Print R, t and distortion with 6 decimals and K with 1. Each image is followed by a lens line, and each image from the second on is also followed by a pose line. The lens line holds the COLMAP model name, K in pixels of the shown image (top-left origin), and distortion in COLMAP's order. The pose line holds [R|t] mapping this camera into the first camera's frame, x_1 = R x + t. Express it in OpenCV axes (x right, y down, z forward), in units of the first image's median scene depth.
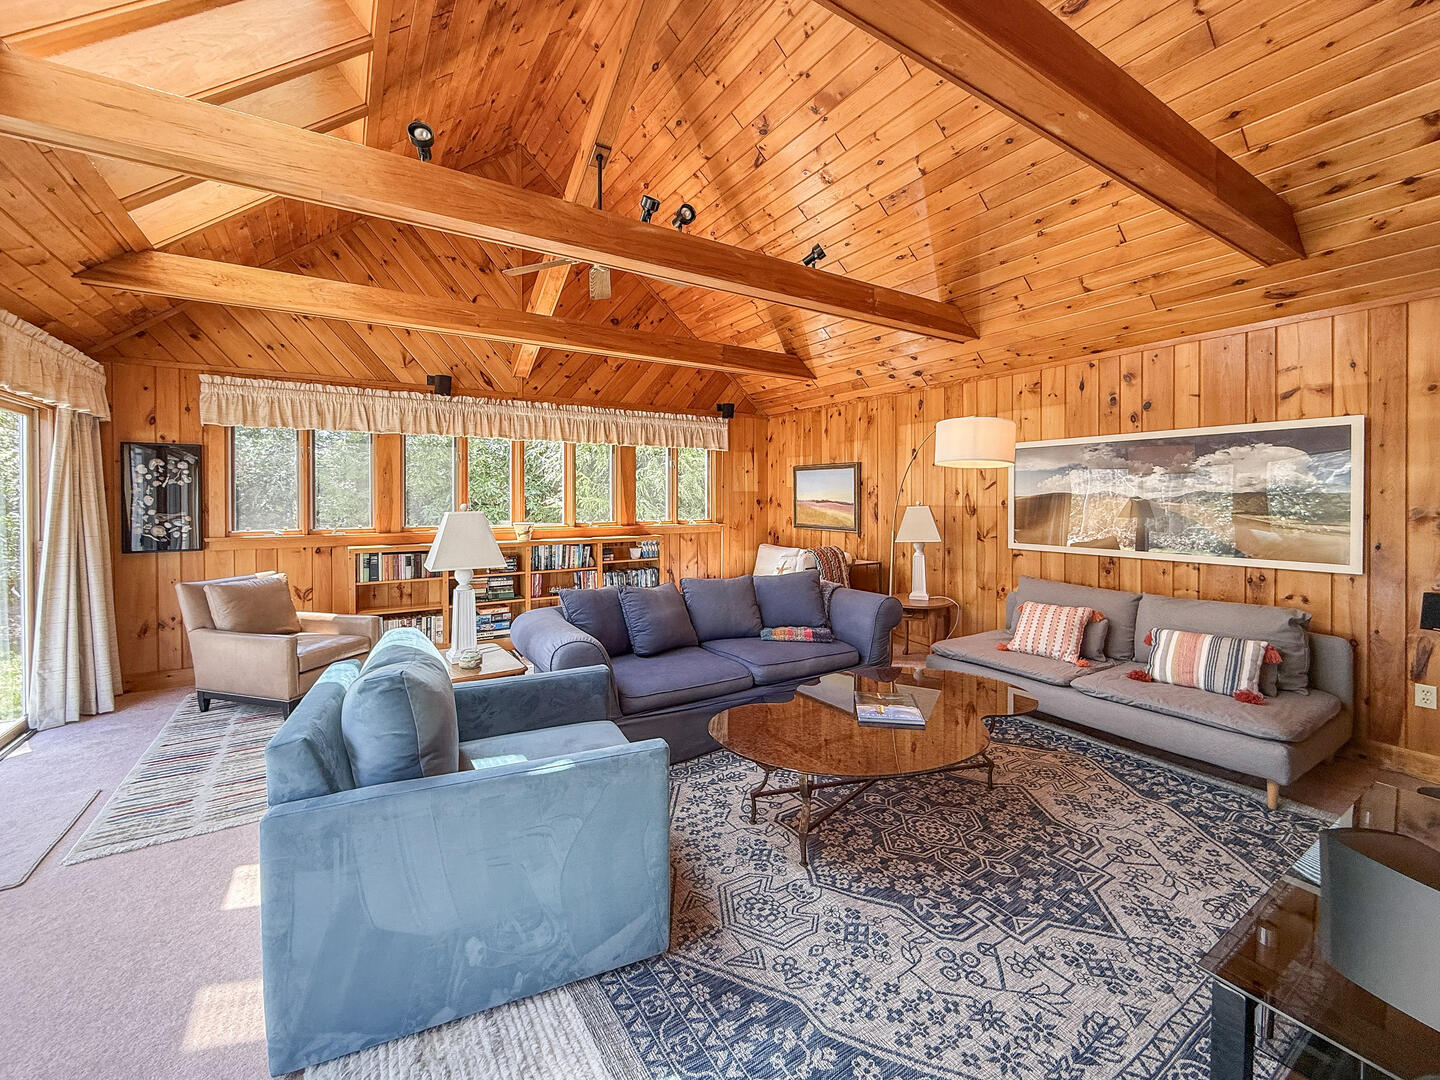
lens RADIAL K [[632.9, 0, 793.0], [0, 632.9, 504.0], [0, 0, 1]] dist [-0.000105, -0.000089]
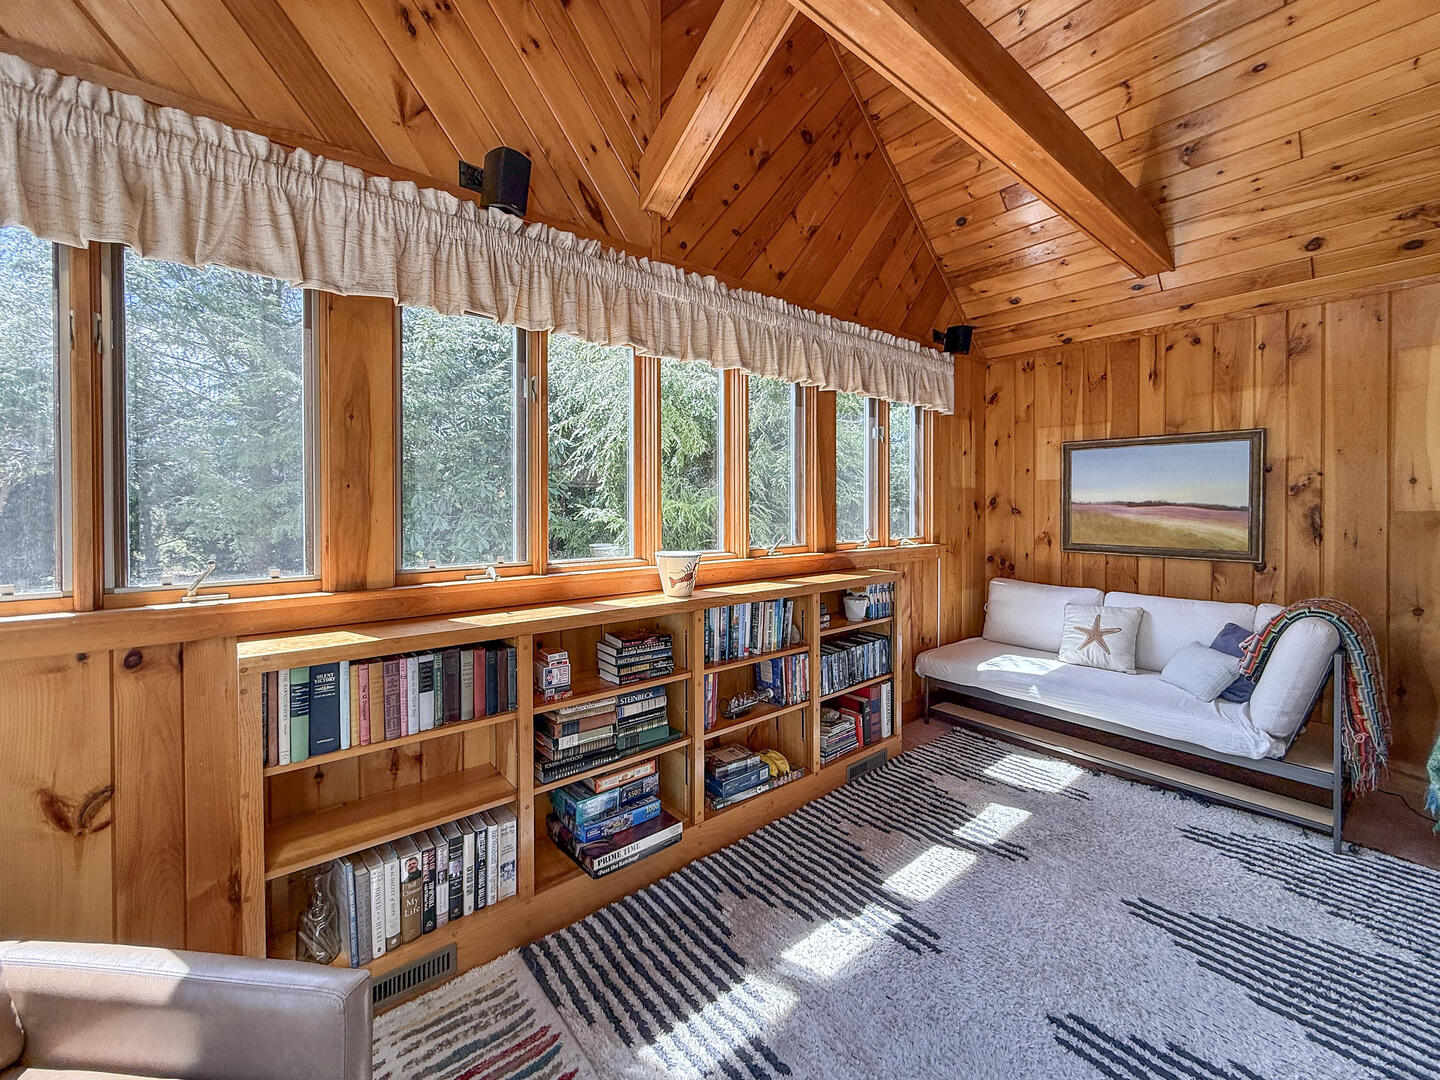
lens RADIAL K [[594.6, 0, 717.3], [0, 594.6, 512.7], [0, 0, 1]] dist [0.000773, -0.000116]
pose [[0.998193, -0.001379, 0.060076, -0.414302], [0.001330, 0.999999, 0.000851, 0.003061], [-0.060078, -0.000770, 0.998193, 0.592968]]
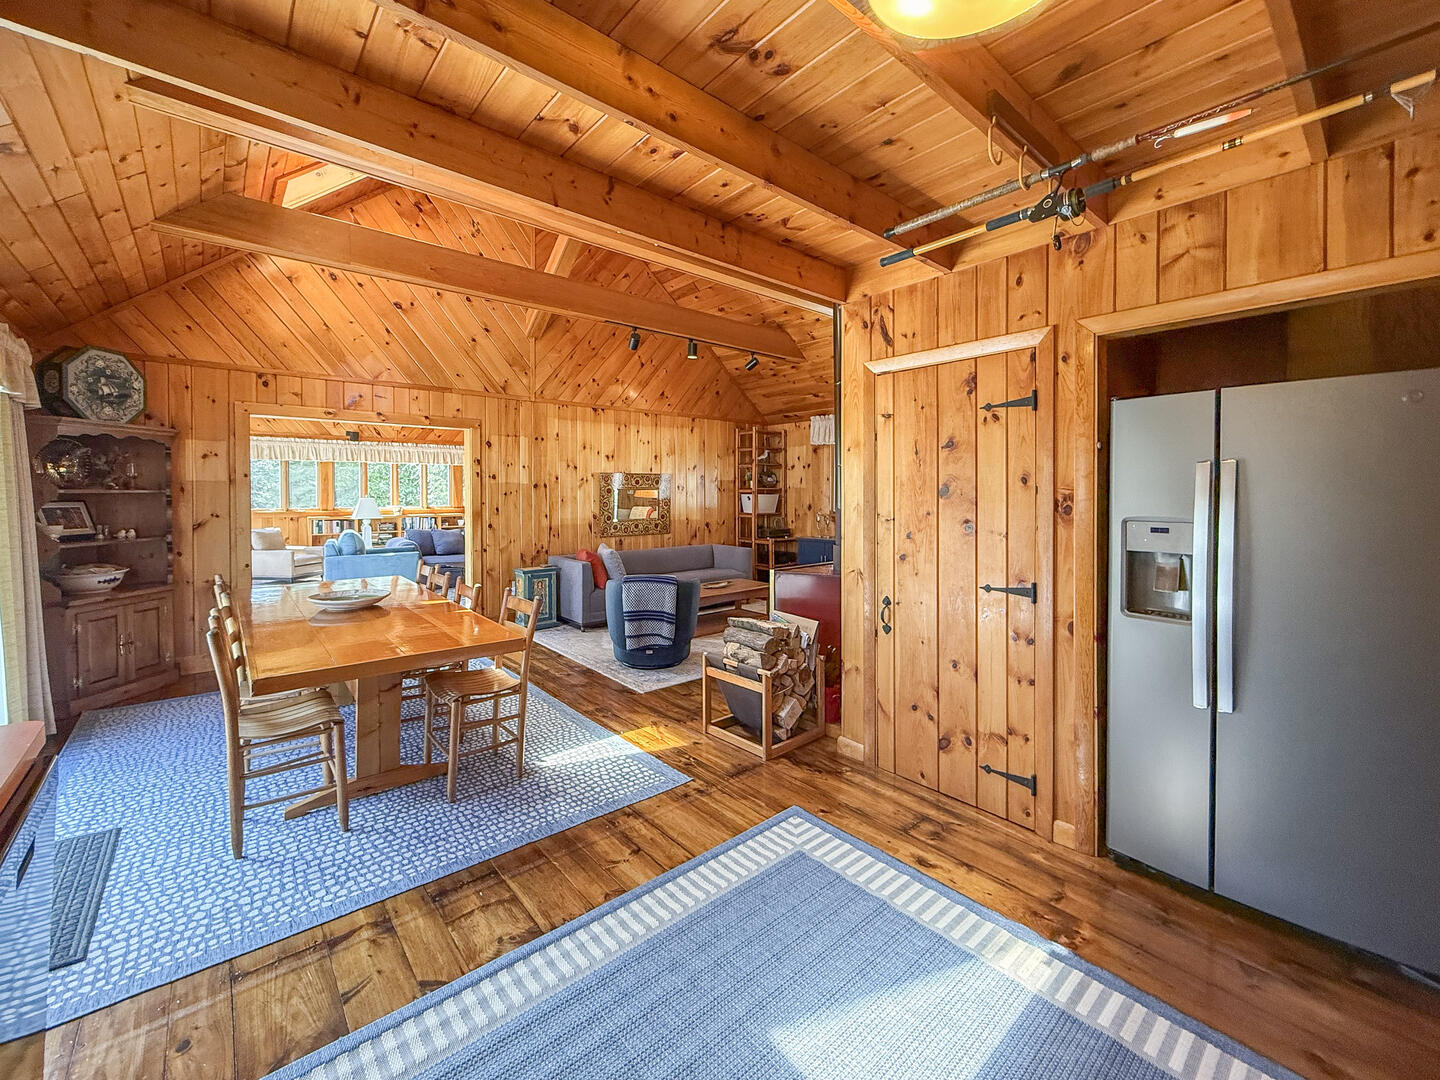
lens RADIAL K [[626.2, 0, 746.5], [0, 626.2, 499.5], [0, 0, 1]] dist [-0.000911, 0.000164]
pose [[0.997427, -0.003529, 0.071606, 0.488766], [0.003479, 0.999994, 0.000824, 0.012291], [-0.071608, -0.000573, 0.997433, -0.961265]]
